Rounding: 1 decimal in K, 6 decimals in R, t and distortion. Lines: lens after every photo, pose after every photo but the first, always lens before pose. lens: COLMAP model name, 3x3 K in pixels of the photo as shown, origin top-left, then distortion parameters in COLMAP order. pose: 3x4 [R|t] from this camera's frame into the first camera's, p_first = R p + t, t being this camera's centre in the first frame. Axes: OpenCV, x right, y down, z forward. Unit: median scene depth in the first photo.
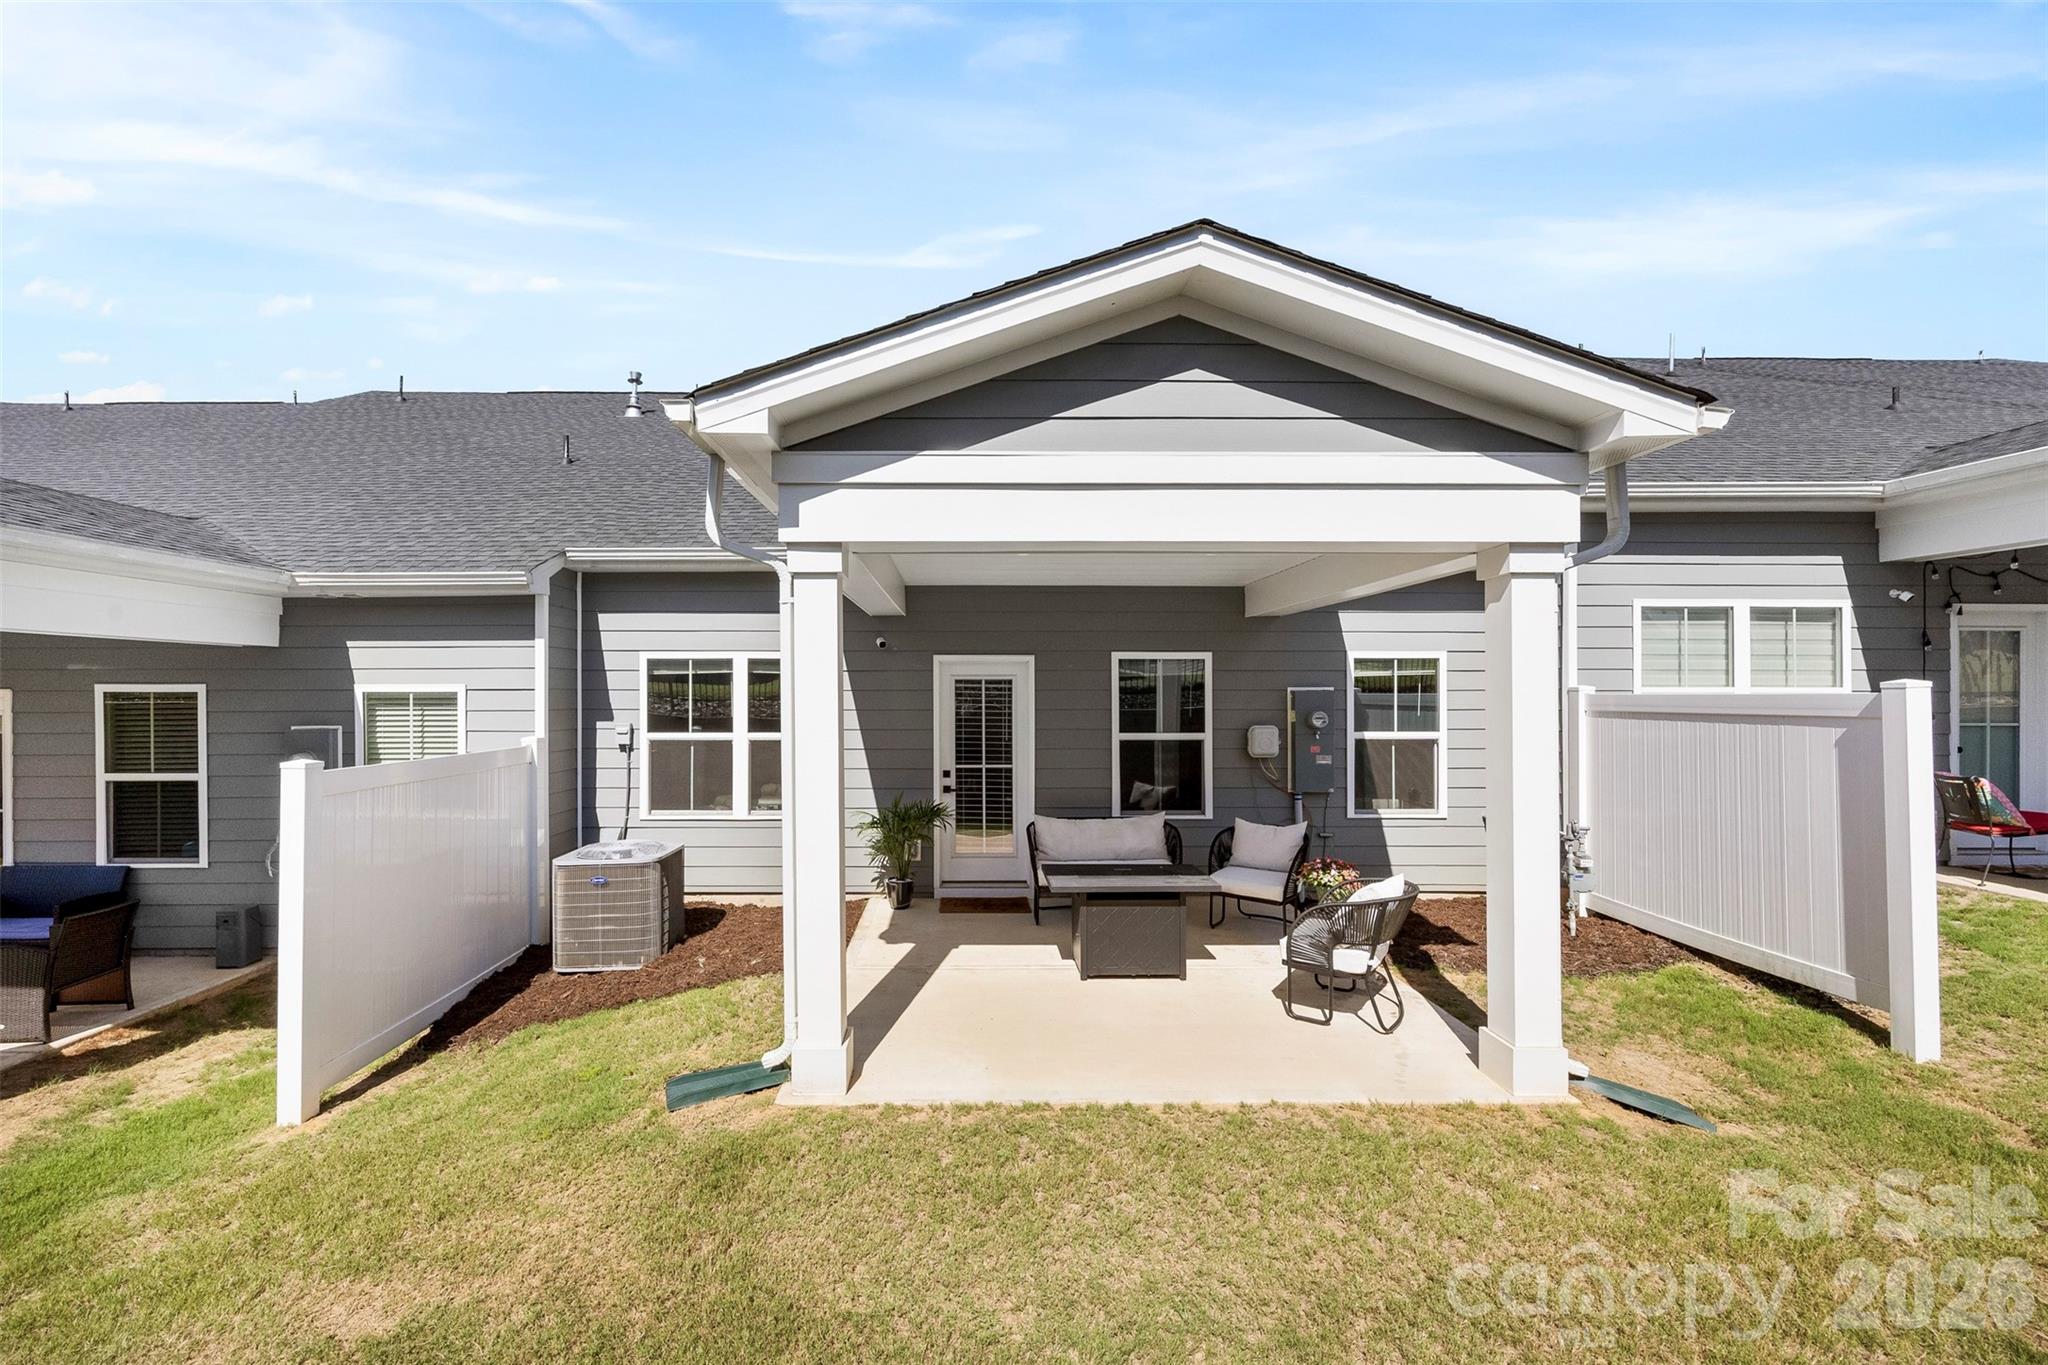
lens RADIAL K [[772.1, 0, 1016.6], [0, 772.1, 689.1], [0, 0, 1]] dist [0.000860, 0.000248]
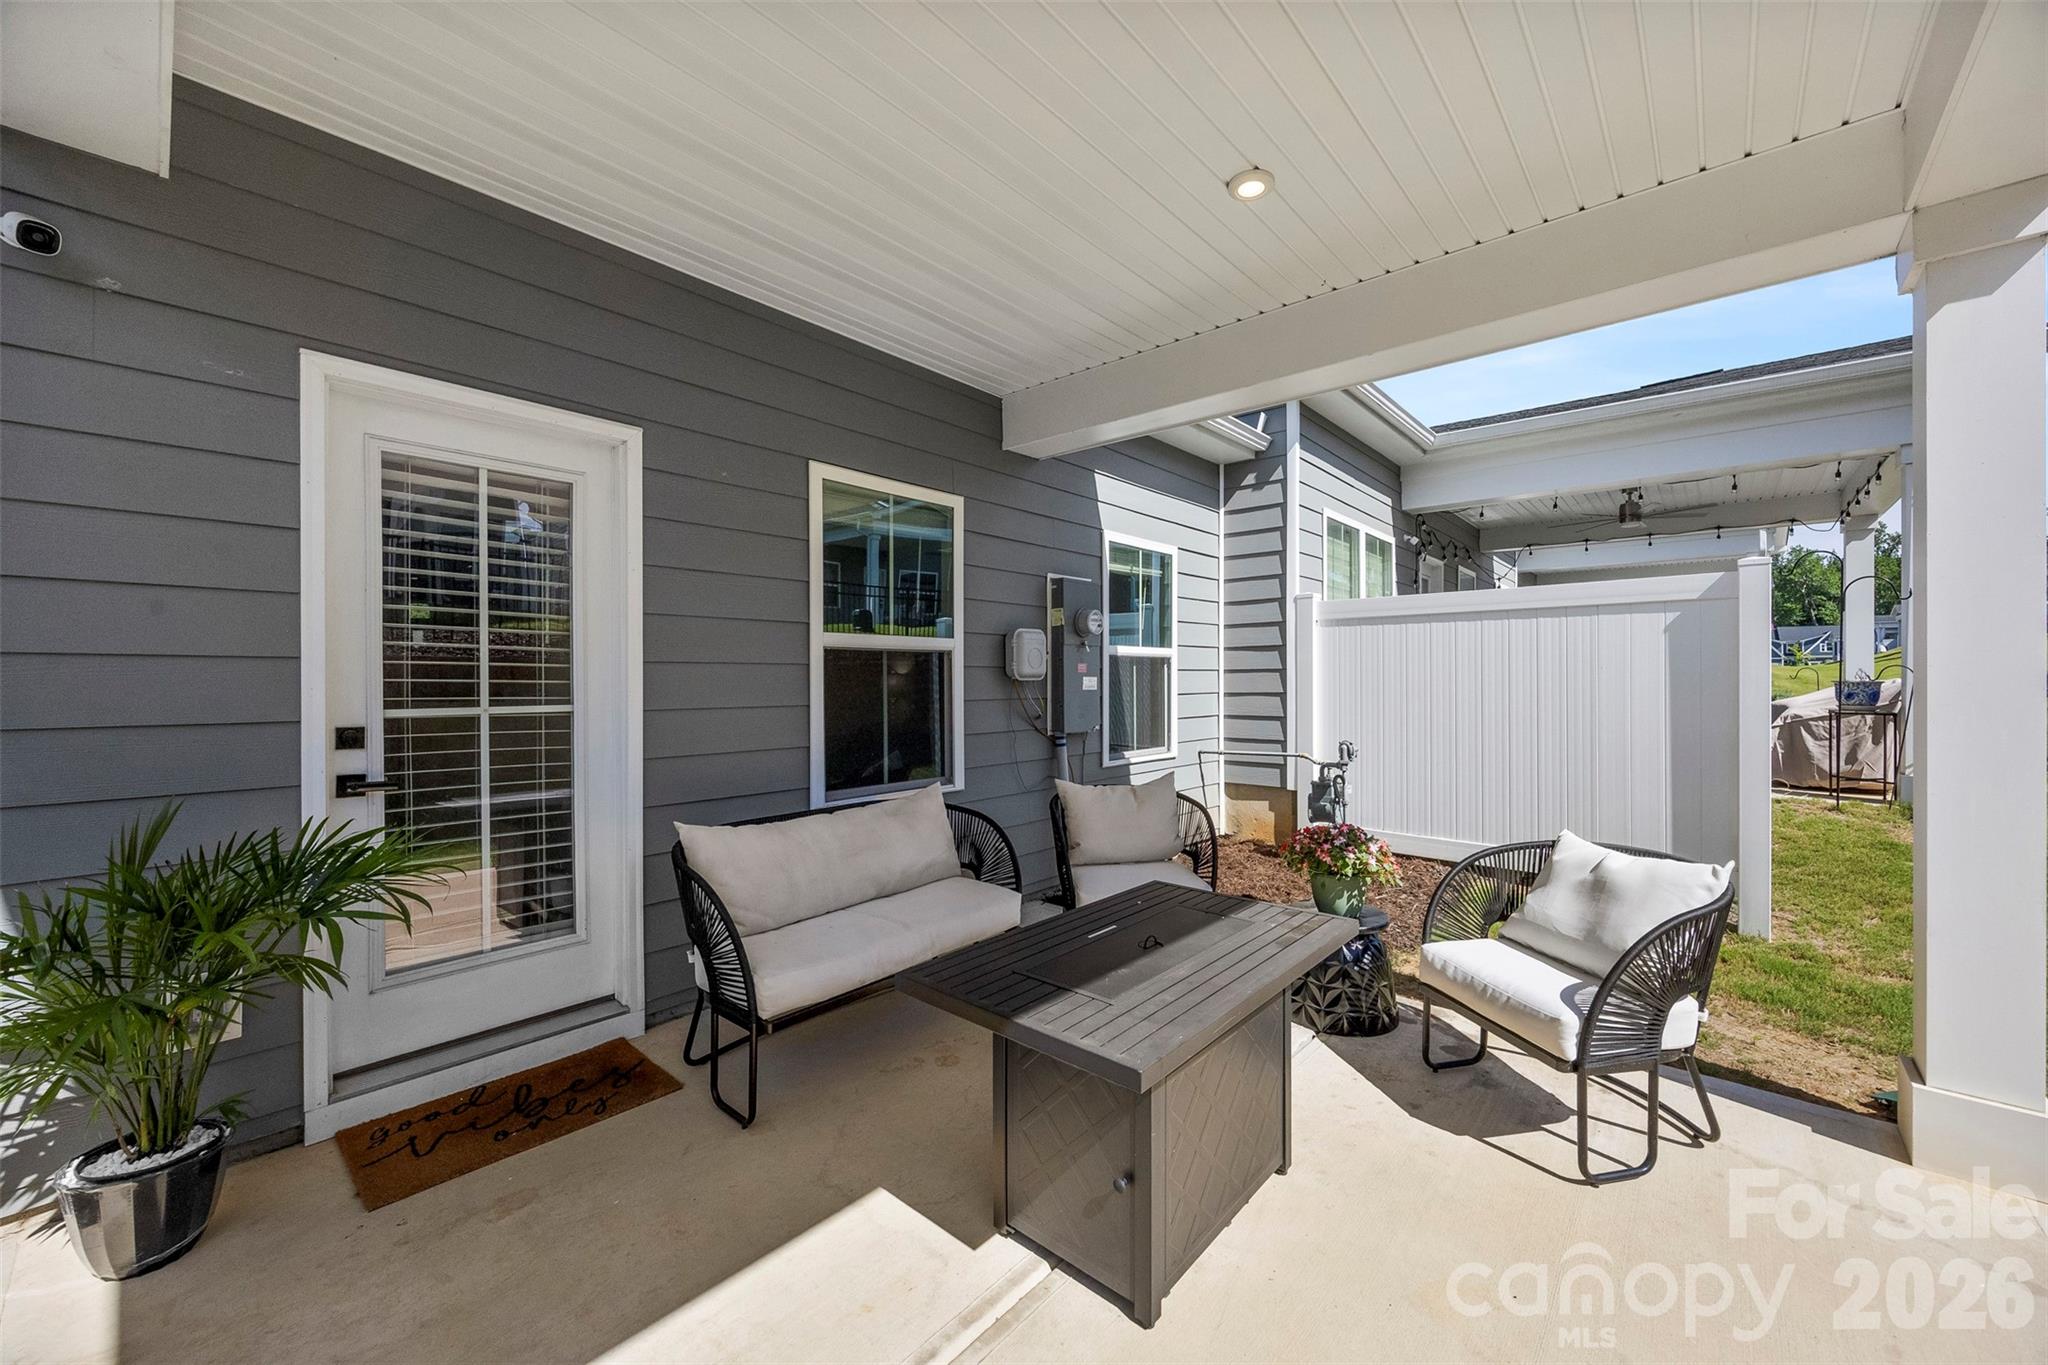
lens RADIAL K [[772.1, 0, 1030.4], [0, 772.1, 668.2], [0, 0, 1]] dist [0.000860, 0.000248]
pose [[0.710337, 0.002085, 0.703858, -0.115420], [-0.003422, 0.999994, 0.000492, 0.078711], [-0.703853, -0.002758, 0.710340, 0.563365]]
